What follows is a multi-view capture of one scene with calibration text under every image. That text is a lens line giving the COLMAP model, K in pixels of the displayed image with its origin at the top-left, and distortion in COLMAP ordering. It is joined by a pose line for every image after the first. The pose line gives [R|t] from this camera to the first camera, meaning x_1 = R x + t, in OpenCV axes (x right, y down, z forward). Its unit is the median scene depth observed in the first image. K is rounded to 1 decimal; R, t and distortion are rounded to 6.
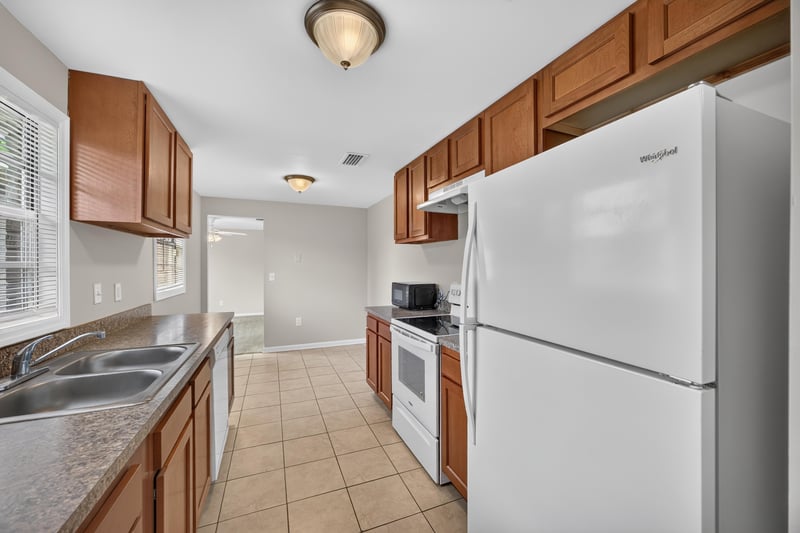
lens RADIAL K [[307.5, 0, 400.0], [0, 307.5, 266.5], [0, 0, 1]] dist [-0.032008, 0.015898]
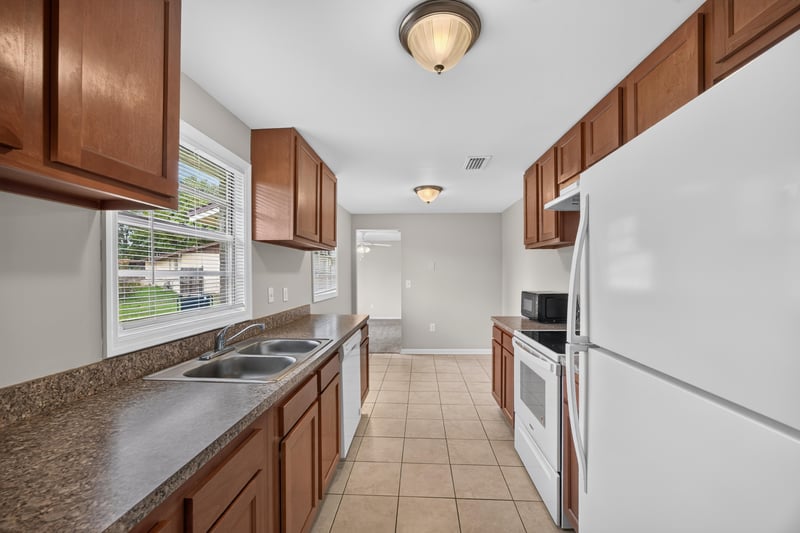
lens RADIAL K [[309.4, 0, 404.4], [0, 309.4, 276.2], [0, 0, 1]] dist [-0.028441, 0.011674]
pose [[0.904871, 0.000566, -0.425687, 0.072633], [0.002423, 0.999976, 0.006481, -0.000058], [0.425680, -0.006896, 0.904847, 0.027325]]
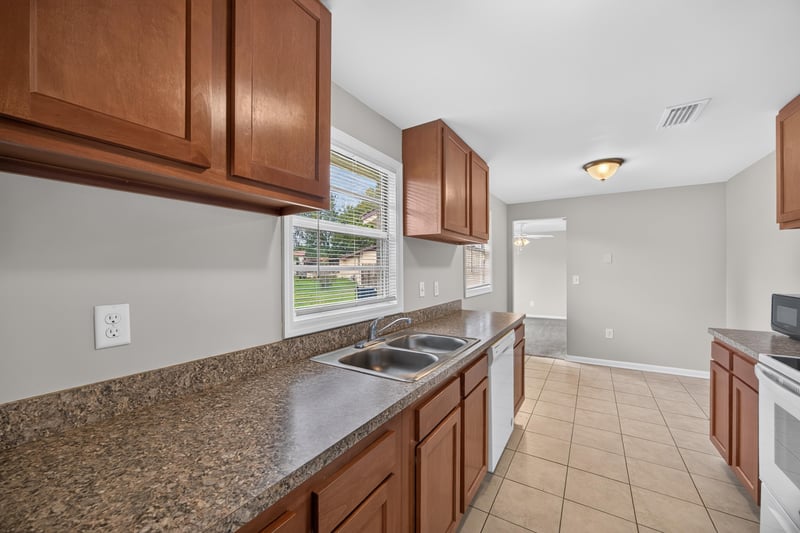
lens RADIAL K [[308.3, 0, 401.6], [0, 308.3, 270.9], [0, 0, 1]] dist [-0.026465, 0.008719]
pose [[0.583179, 0.001864, -0.812342, 0.047655], [0.004340, 0.999976, 0.005410, 0.000412], [0.812332, -0.006681, 0.583157, 0.095179]]
